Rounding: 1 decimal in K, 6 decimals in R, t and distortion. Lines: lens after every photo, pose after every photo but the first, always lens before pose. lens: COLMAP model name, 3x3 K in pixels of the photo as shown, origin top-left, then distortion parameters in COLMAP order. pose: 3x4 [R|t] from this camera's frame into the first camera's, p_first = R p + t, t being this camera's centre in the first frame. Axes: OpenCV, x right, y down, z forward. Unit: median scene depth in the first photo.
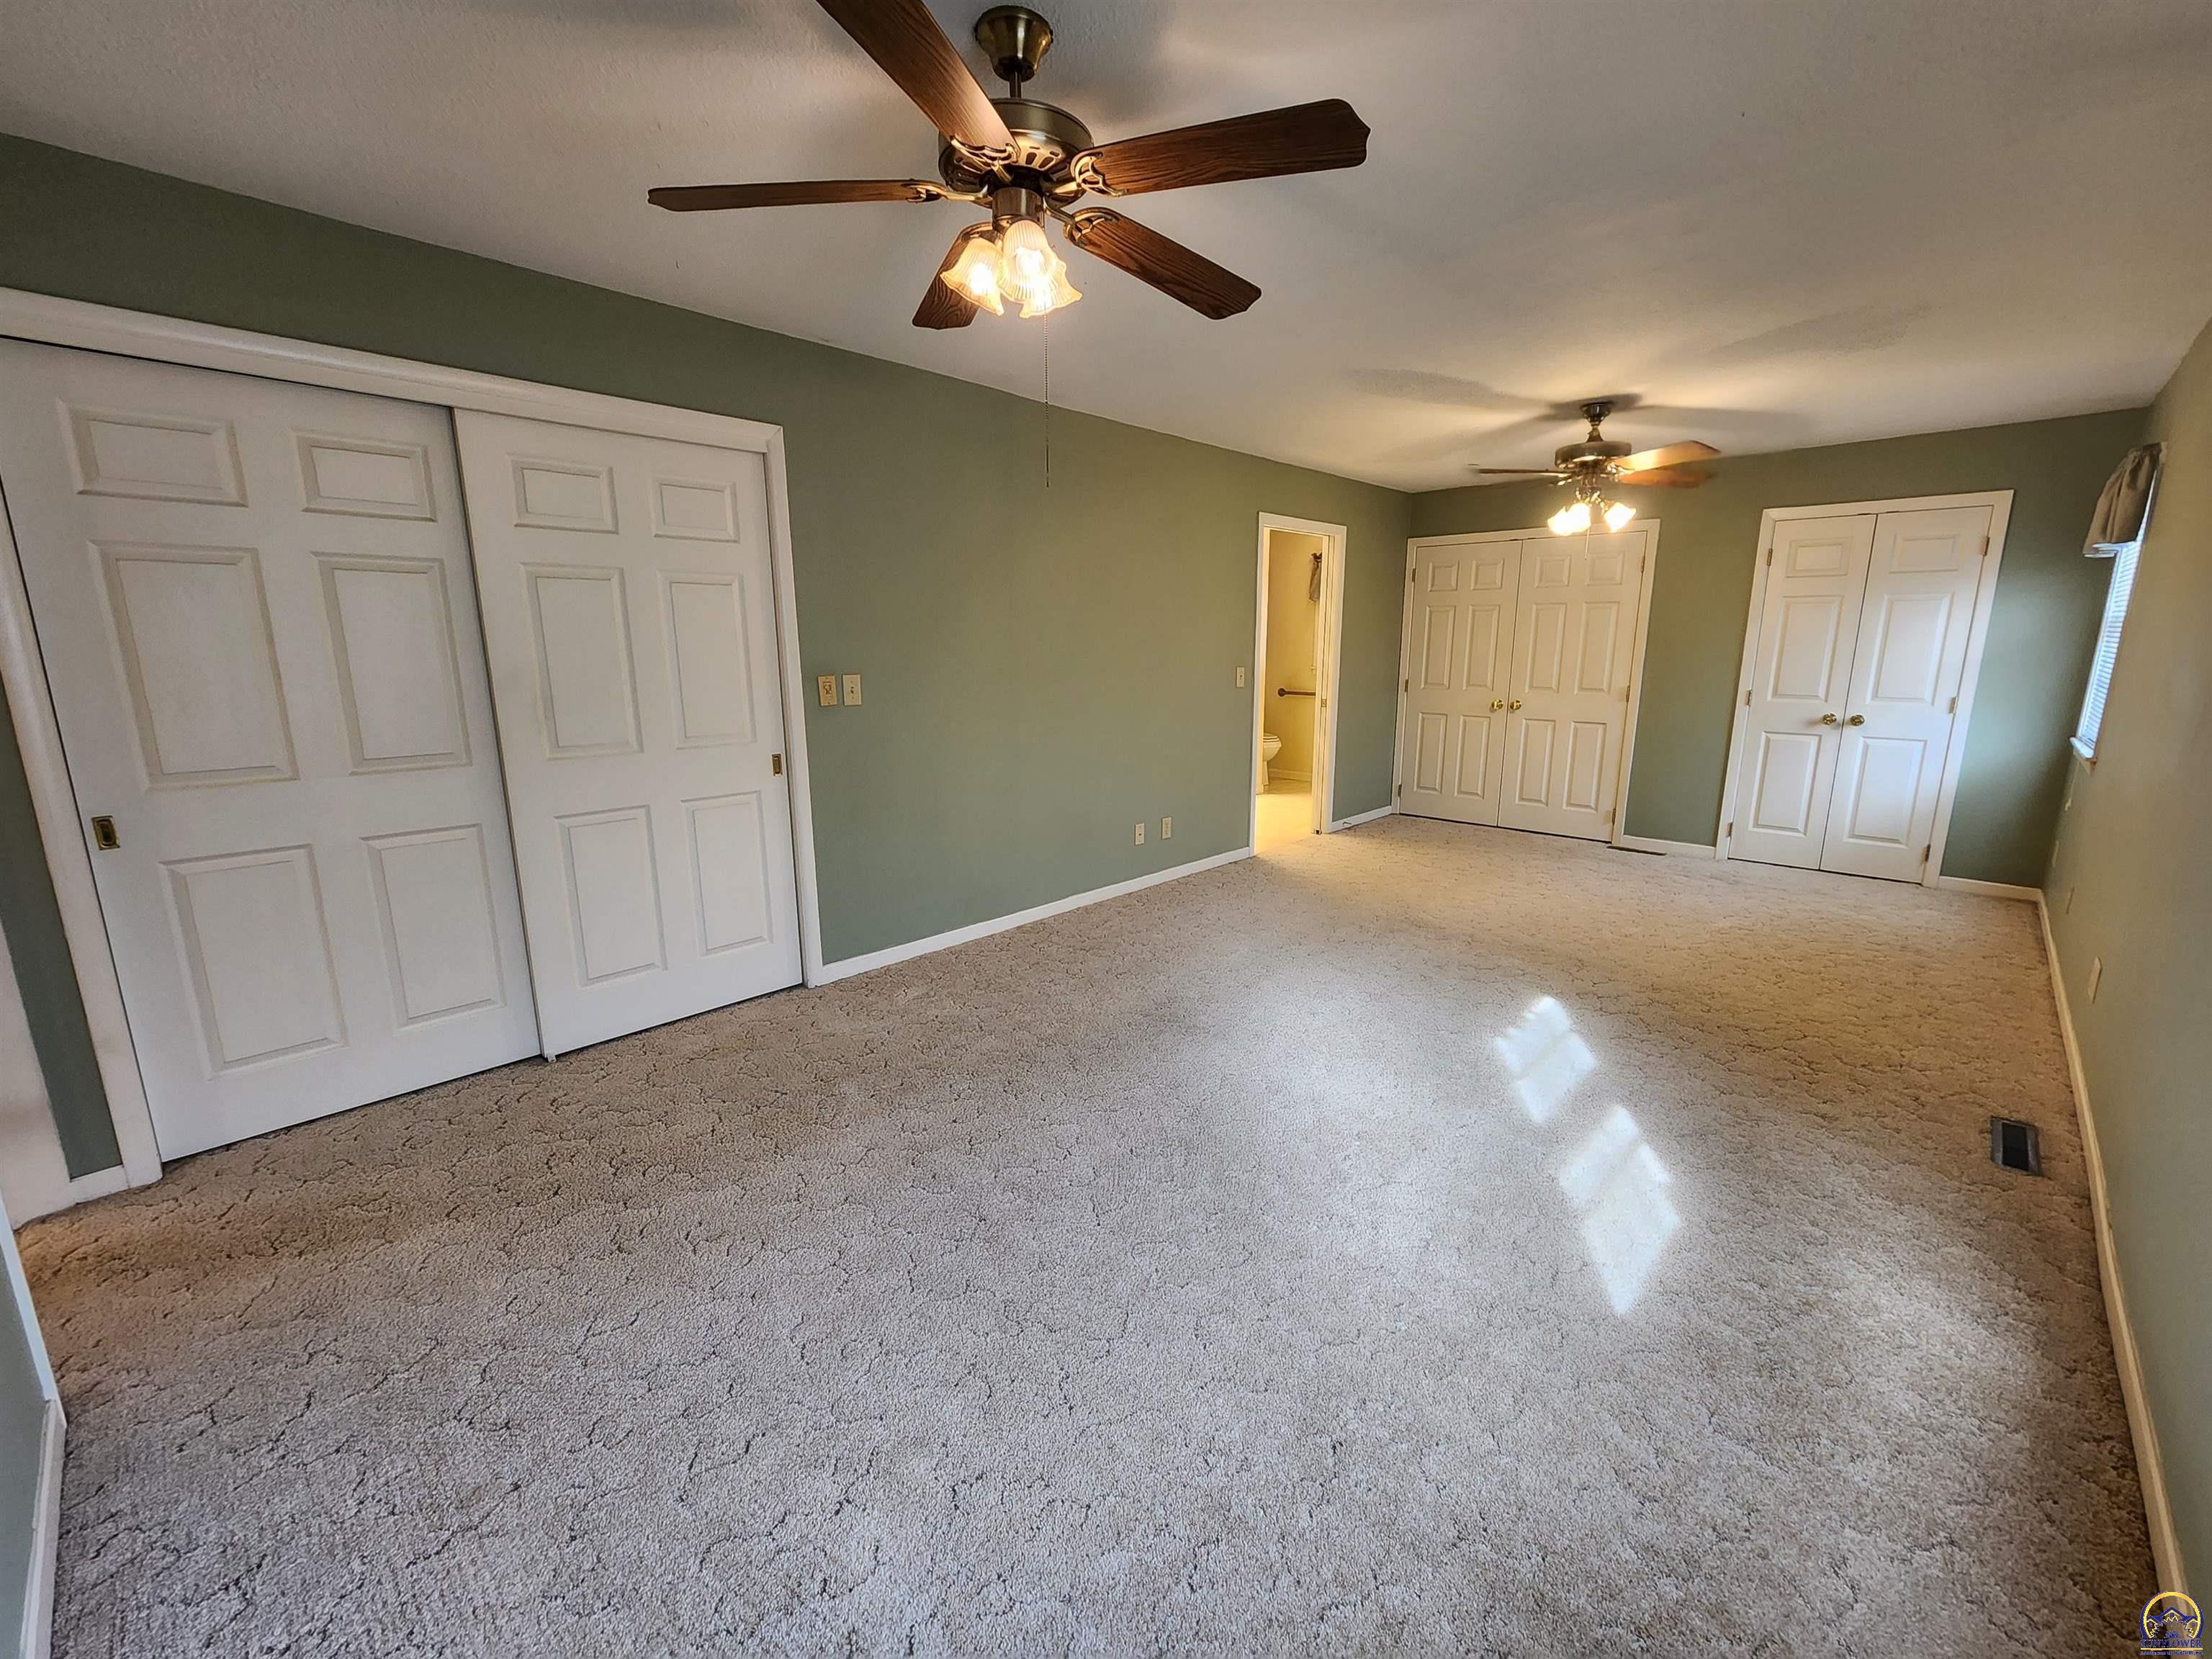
lens RADIAL K [[896.9, 0, 1122.7], [0, 896.9, 832.3], [0, 0, 1]] dist [-0.003641, 0.001270]
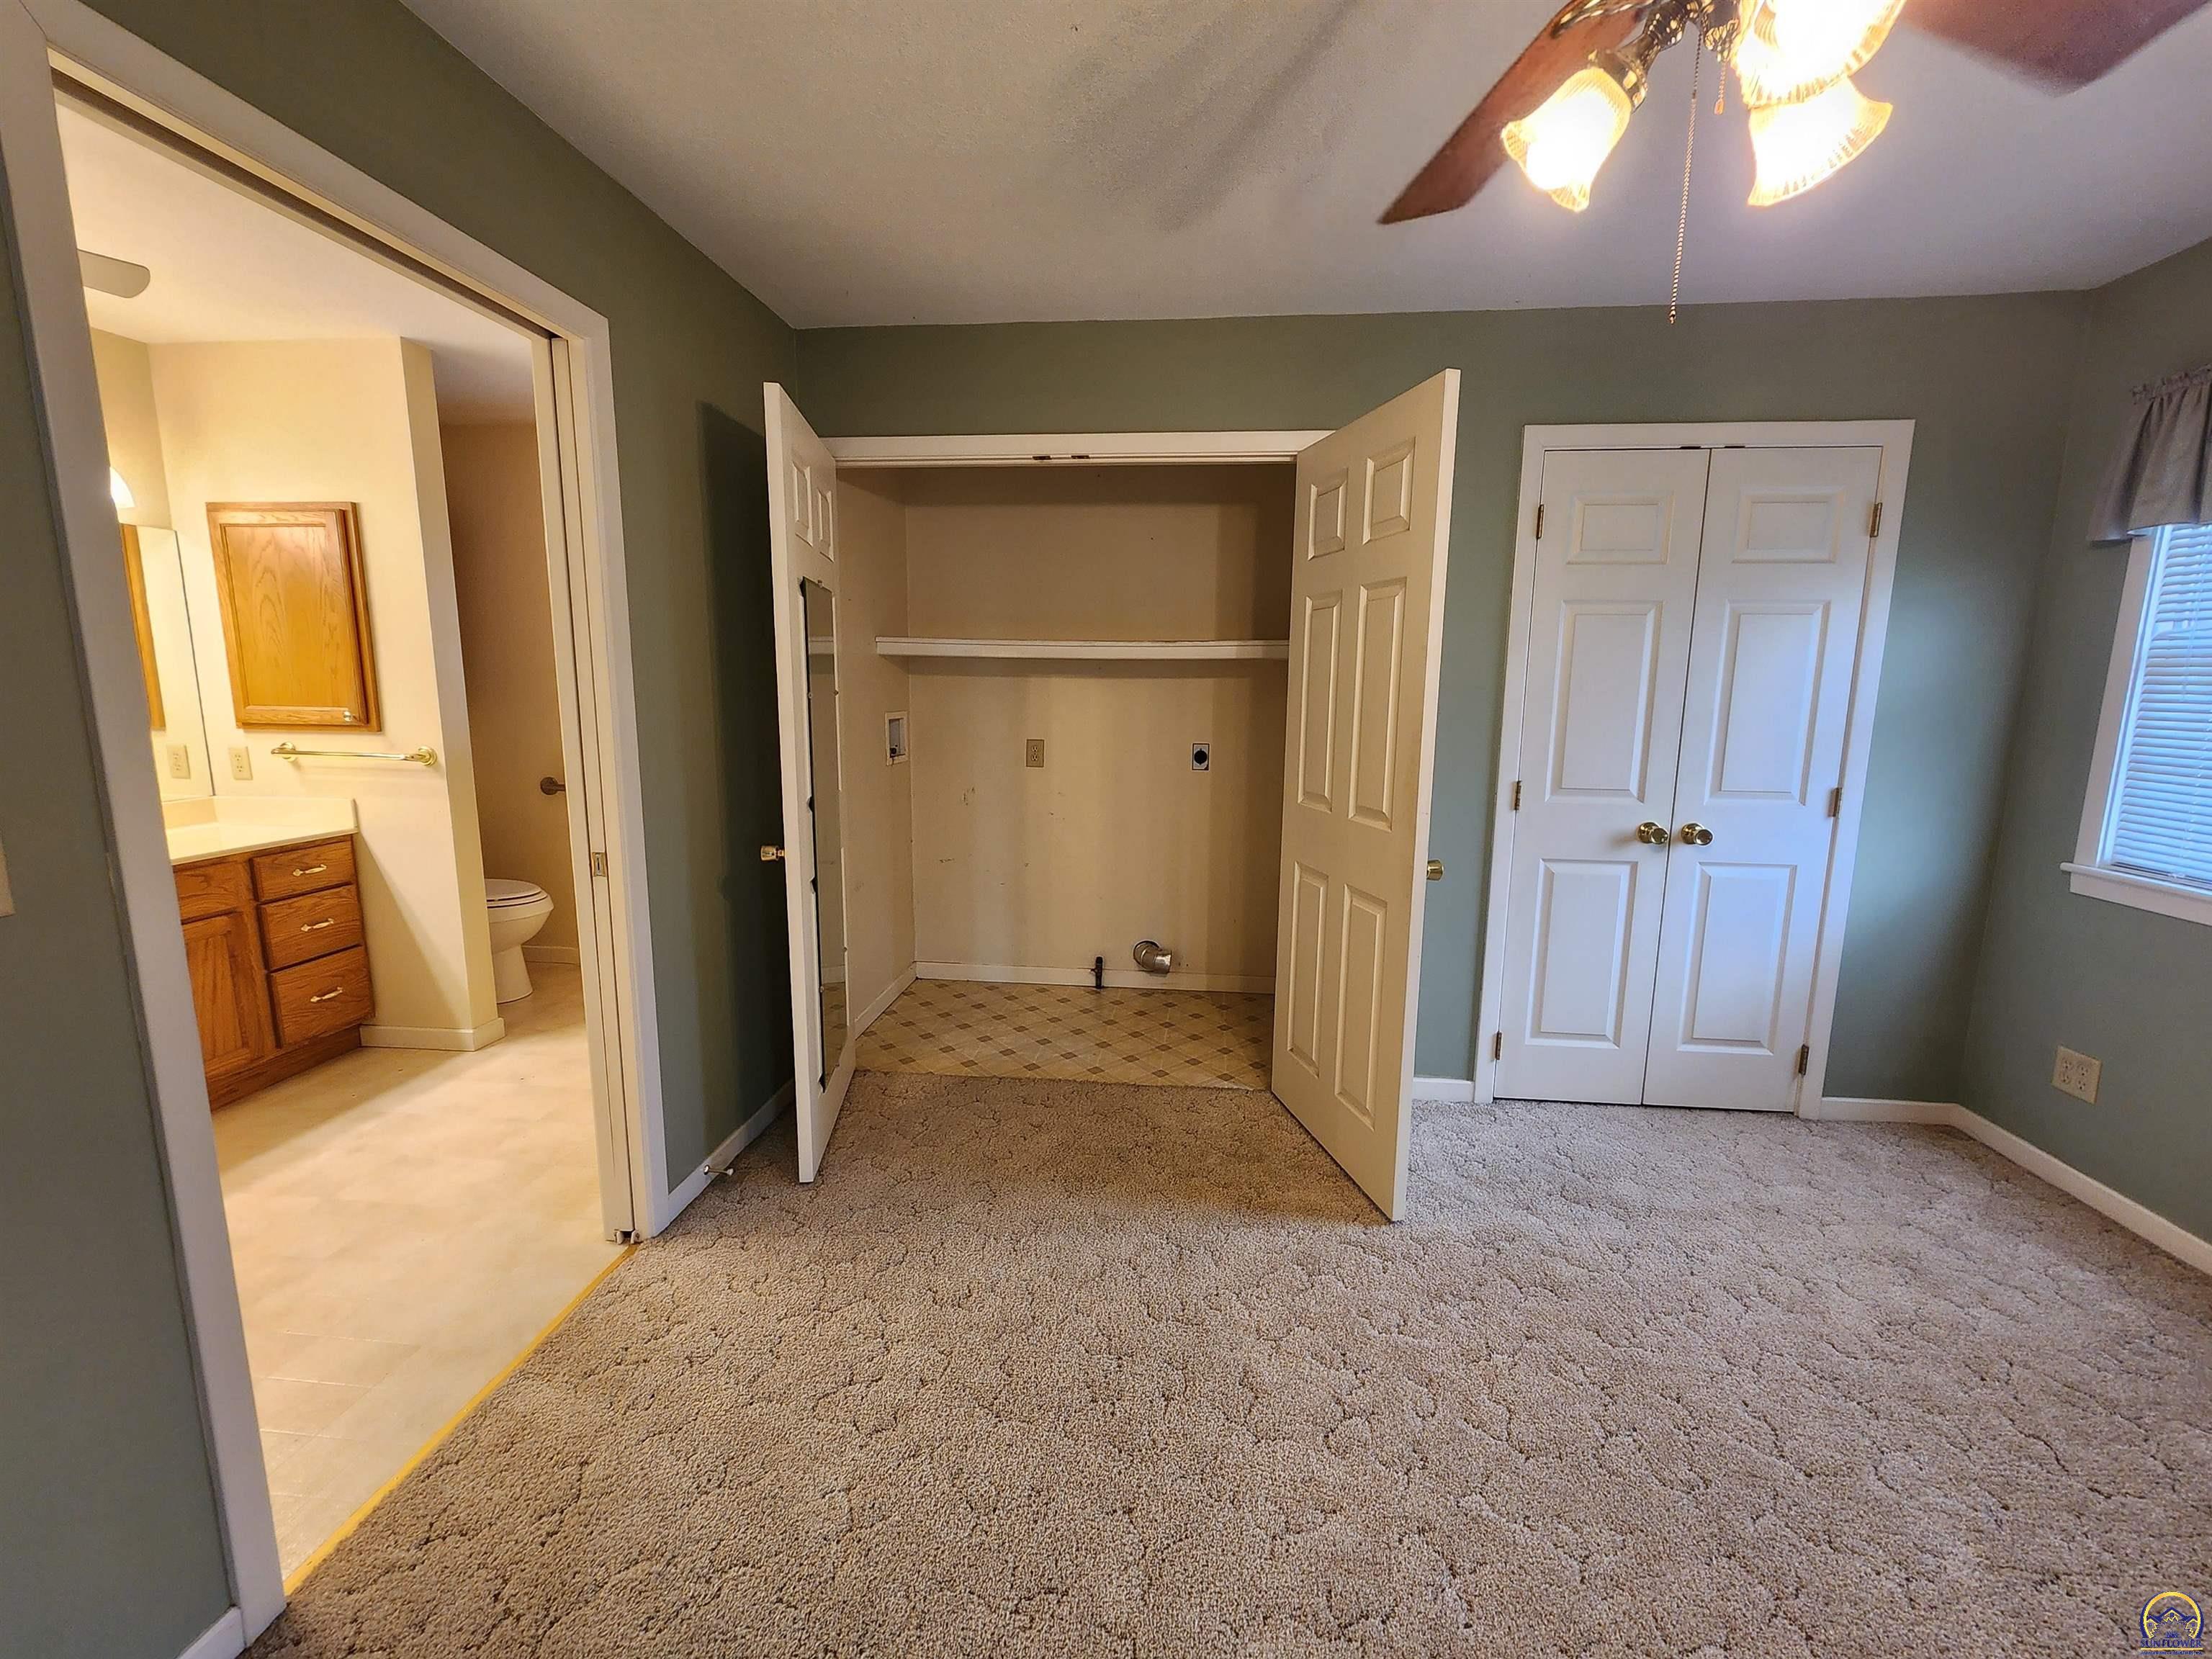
lens RADIAL K [[896.9, 0, 1113.9], [0, 896.9, 826.4], [0, 0, 1]] dist [-0.003641, 0.001270]
pose [[0.792115, -0.085859, 0.604303, 0.226724], [0.117878, 0.992937, -0.013437, -0.168283], [-0.598882, 0.081877, 0.796641, 0.803663]]
